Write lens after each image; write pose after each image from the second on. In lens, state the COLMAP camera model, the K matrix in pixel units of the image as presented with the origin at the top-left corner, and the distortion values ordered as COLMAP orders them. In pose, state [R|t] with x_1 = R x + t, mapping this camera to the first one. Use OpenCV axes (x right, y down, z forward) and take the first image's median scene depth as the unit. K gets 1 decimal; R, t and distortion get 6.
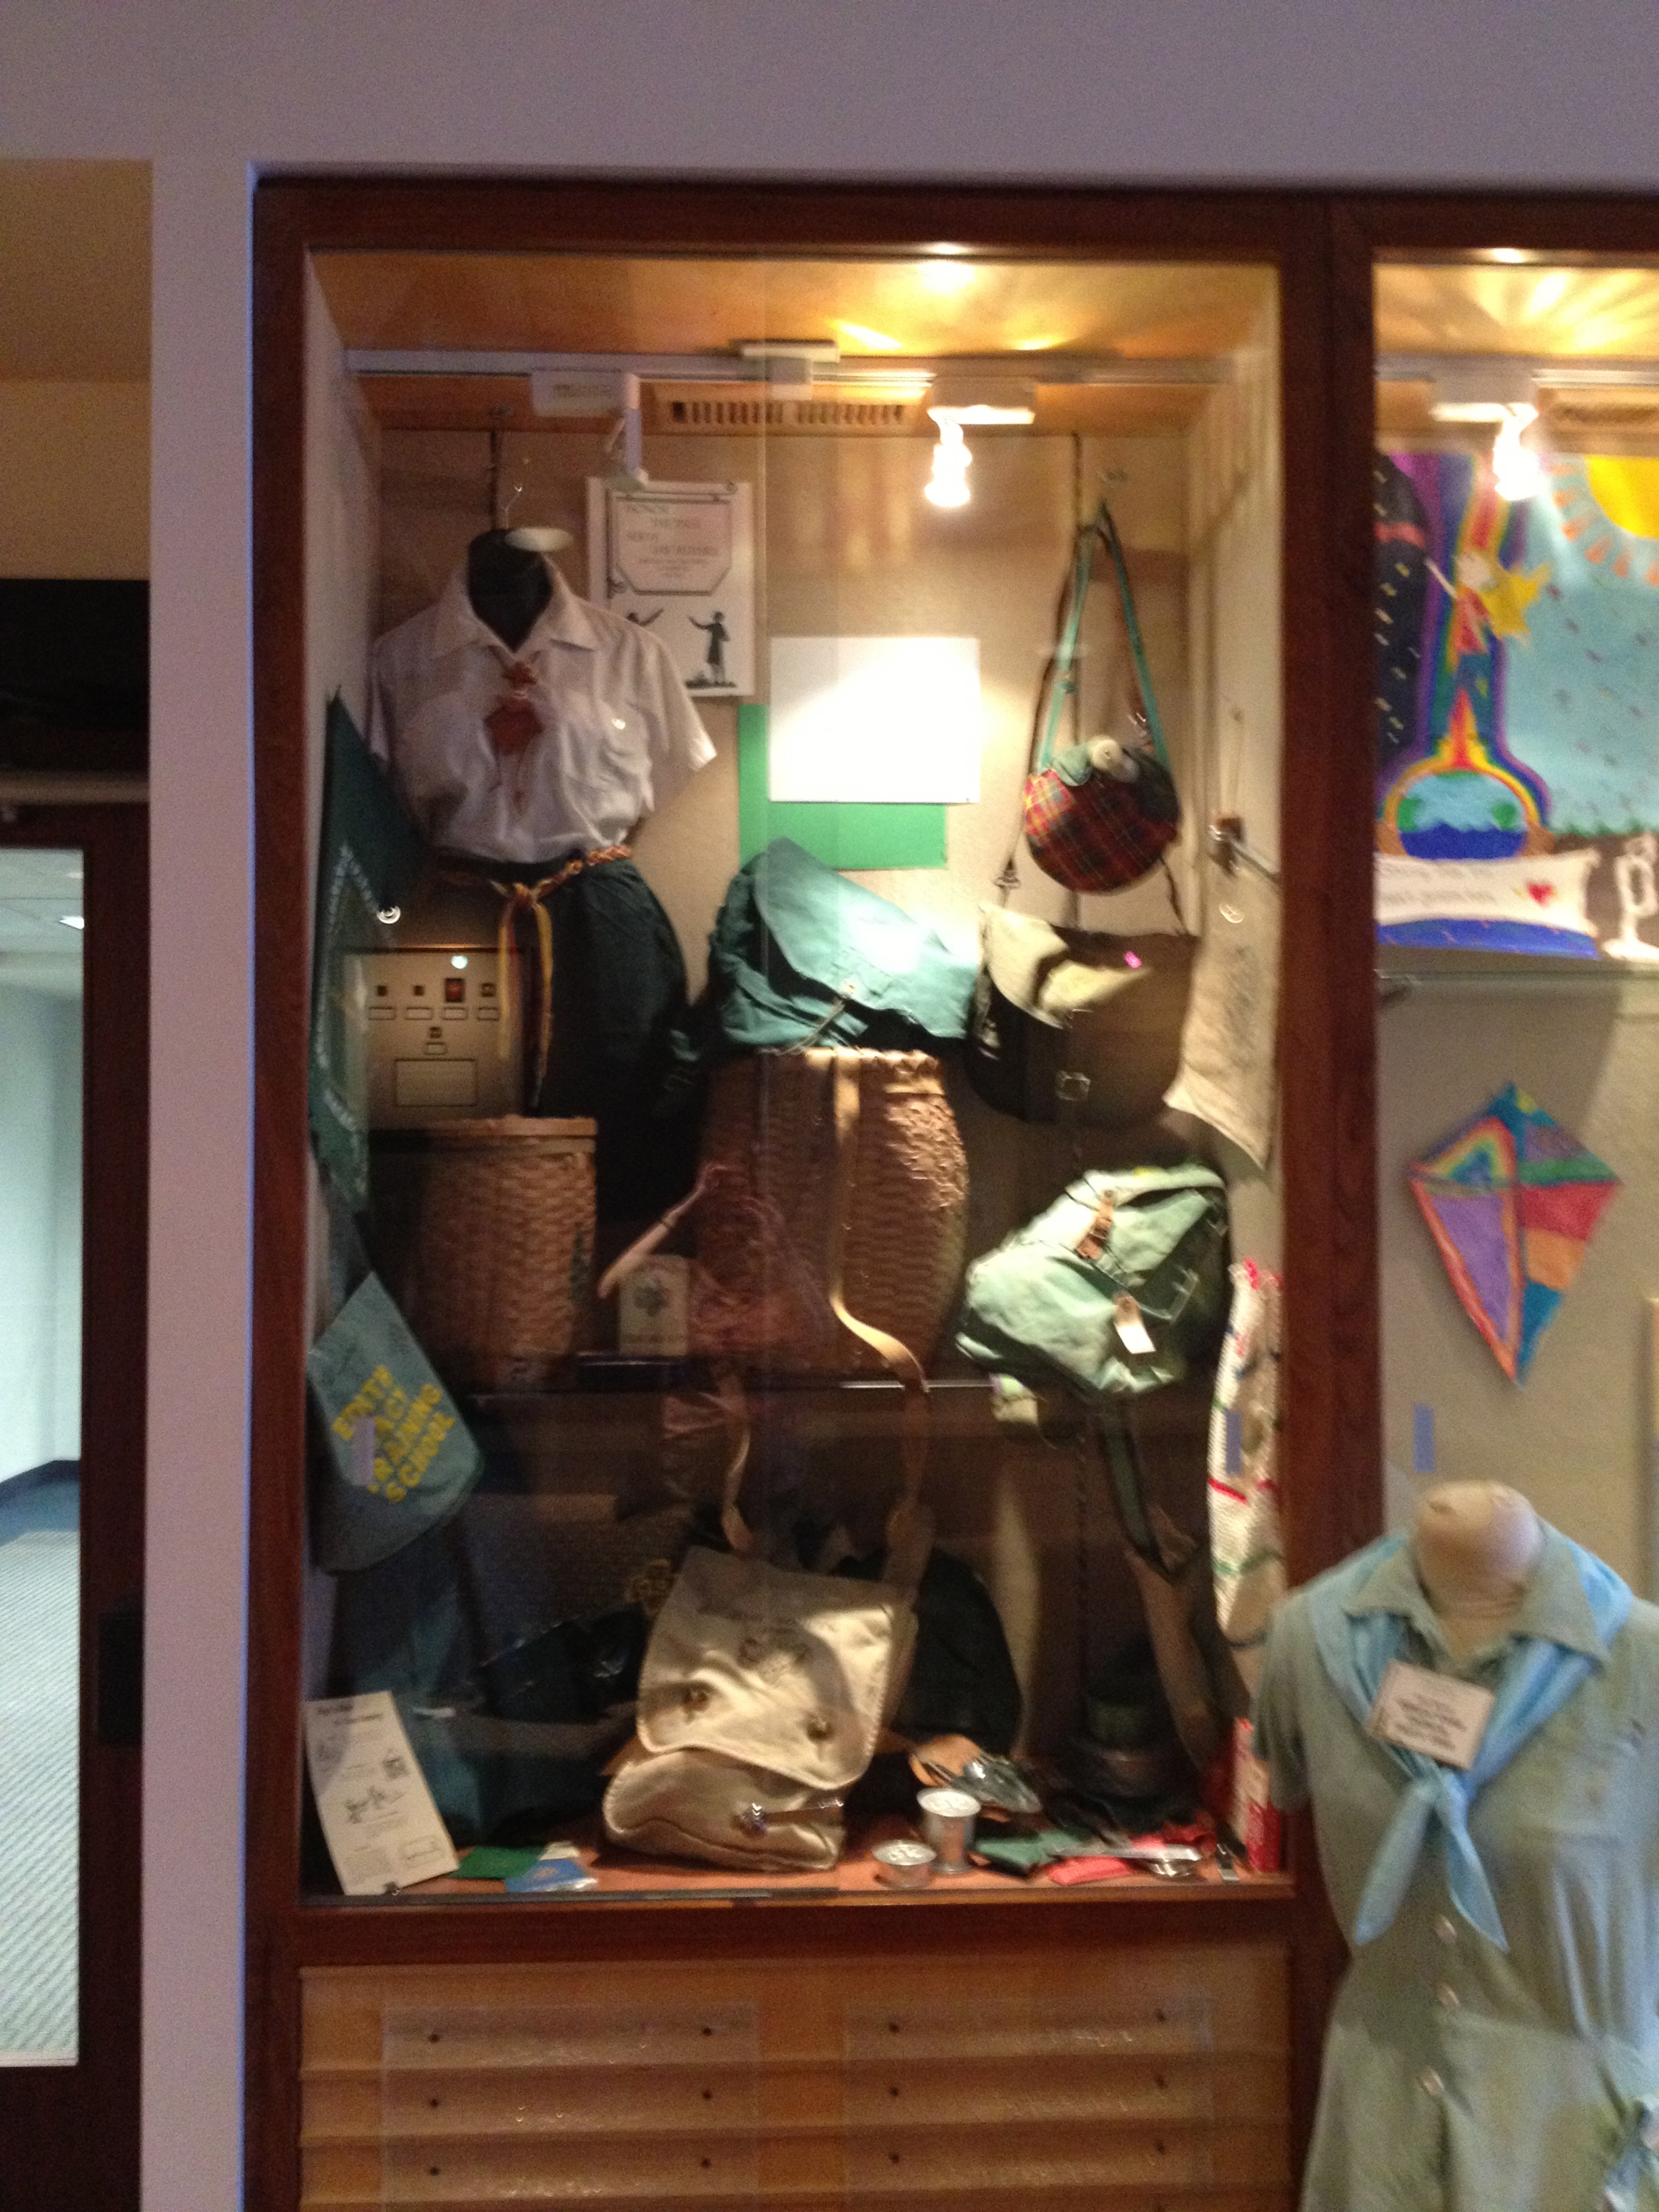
lens RADIAL K [[2069.0, 0, 829.5], [0, 2069.0, 1106.0], [0, 0, 1]] dist [0.188230, -0.424089]
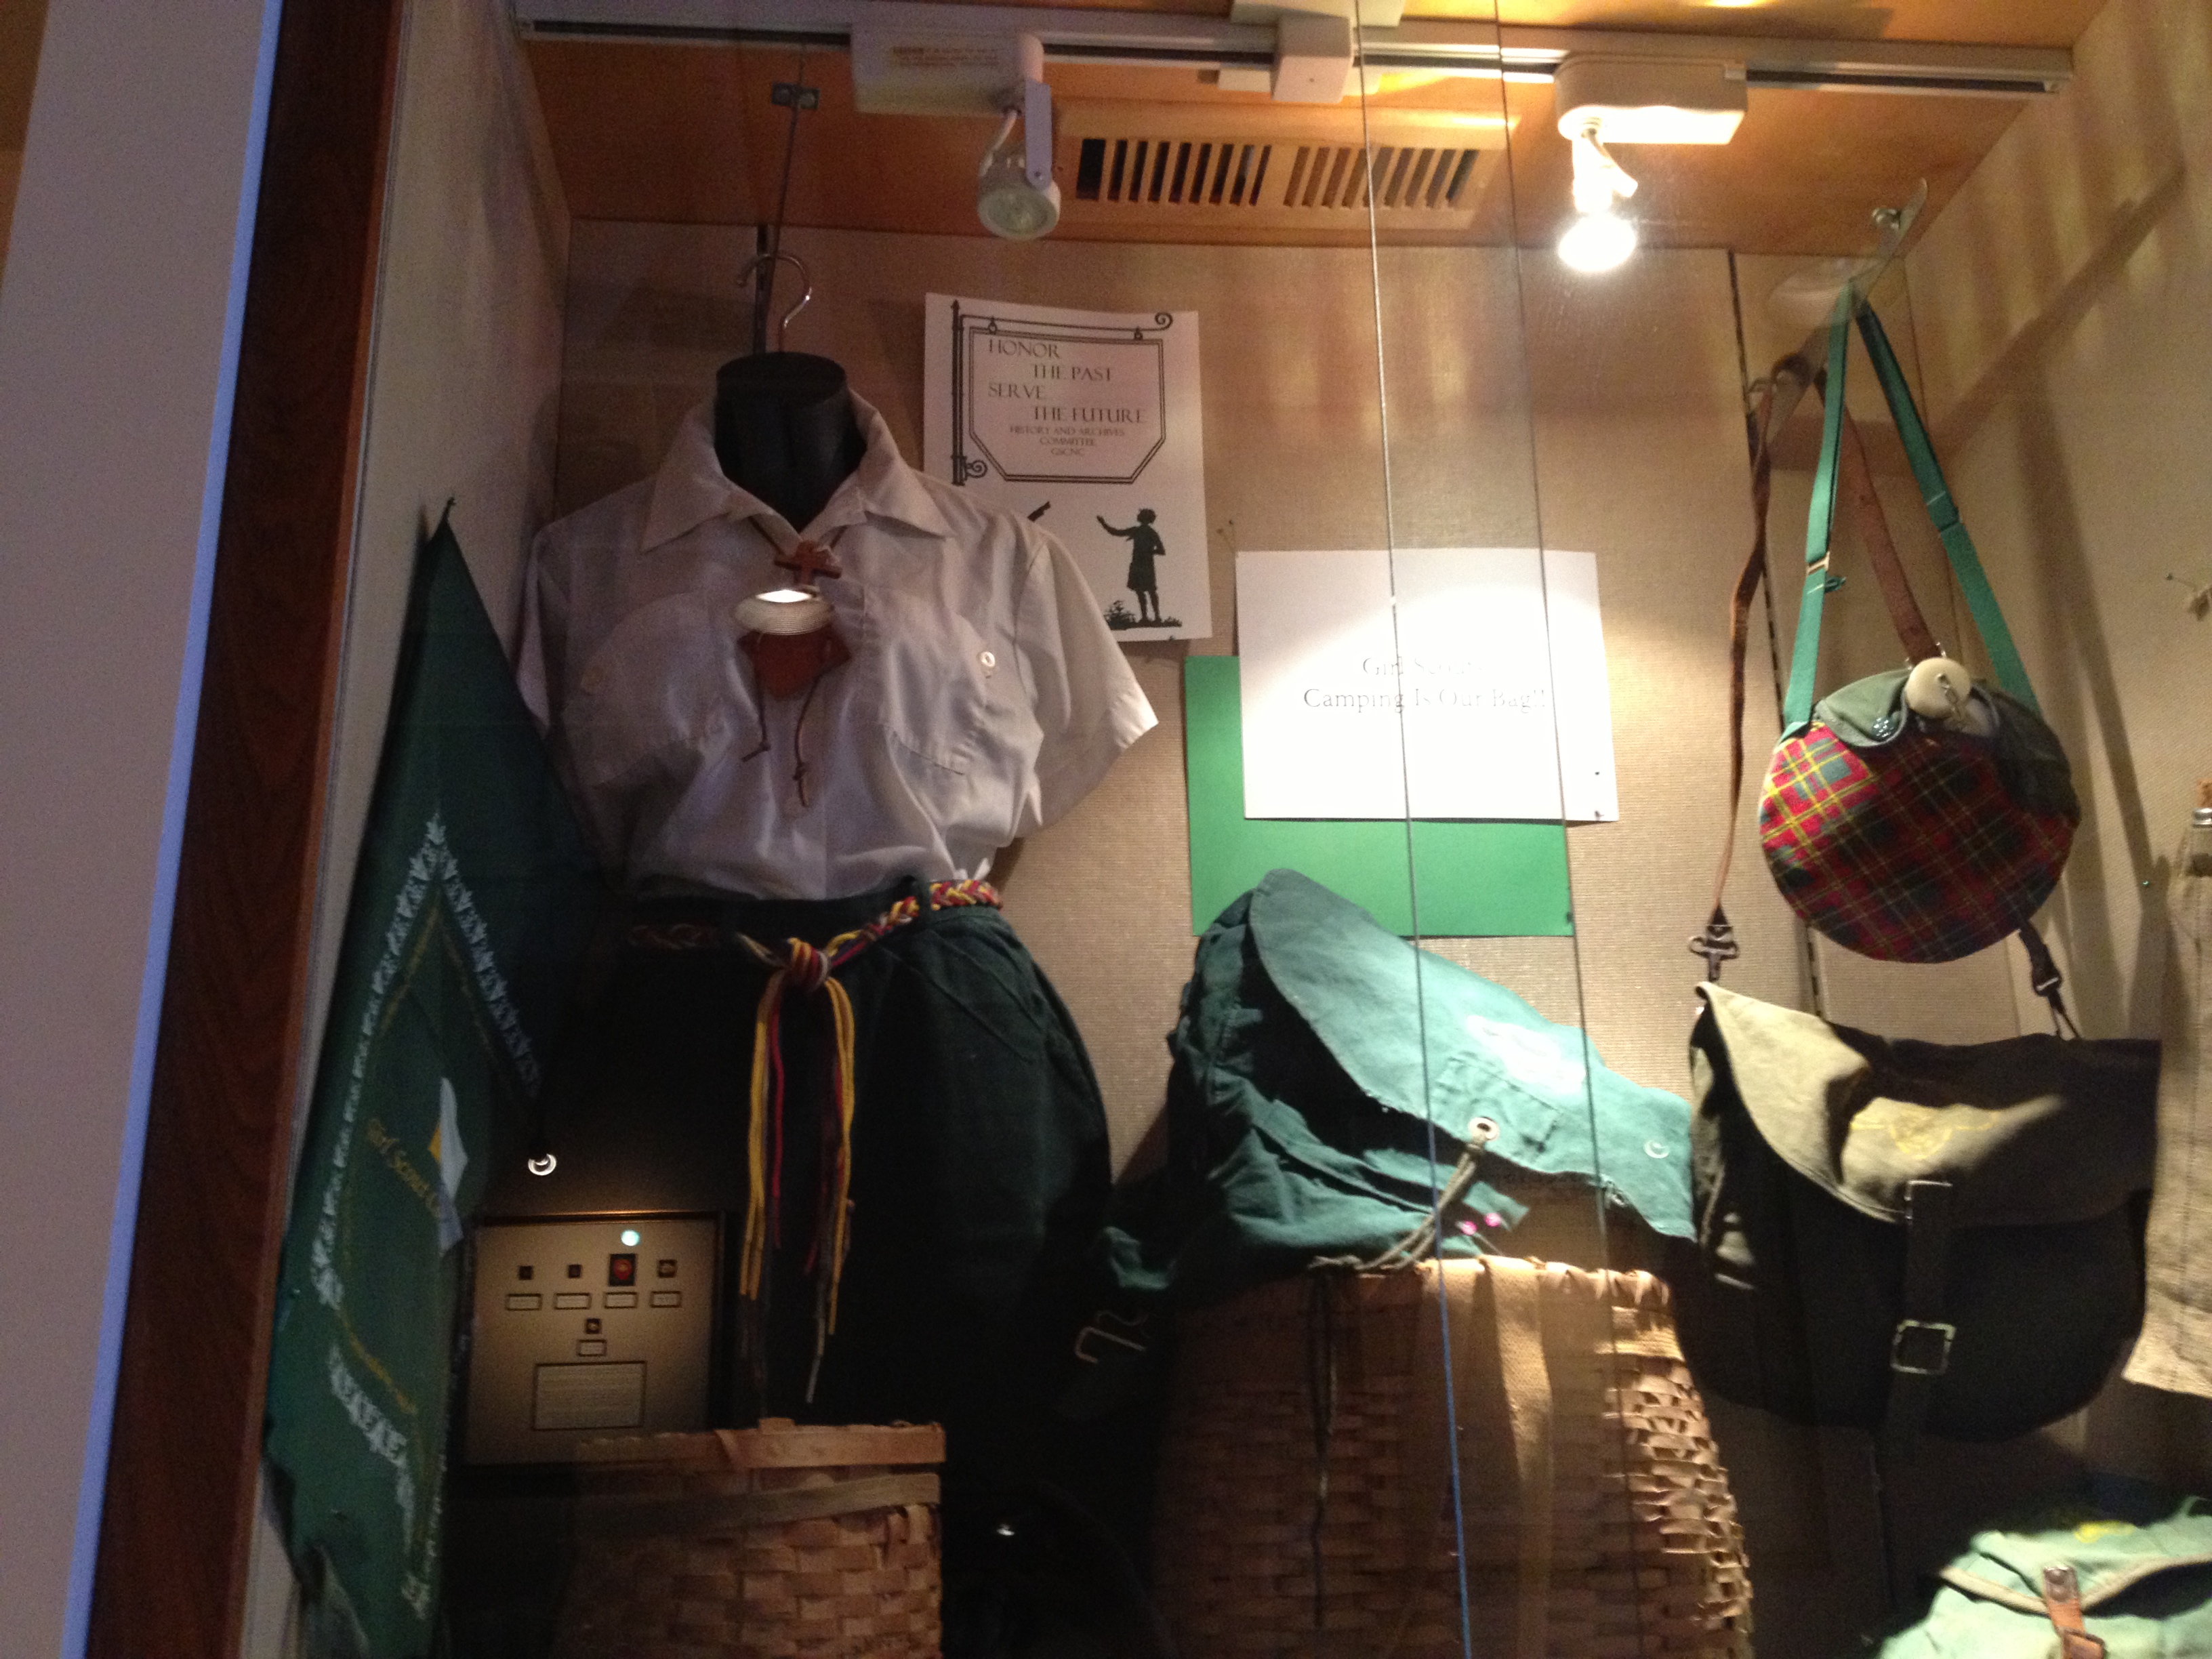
lens RADIAL K [[2069.0, 0, 1140.3], [0, 2069.0, 822.5], [0, 0, 1]] dist [0.188230, -0.424089]
pose [[0.997987, 0.001187, 0.063412, -0.098428], [0.016434, 0.960837, -0.276628, 0.007004], [-0.061257, 0.277113, 0.958883, 0.507166]]
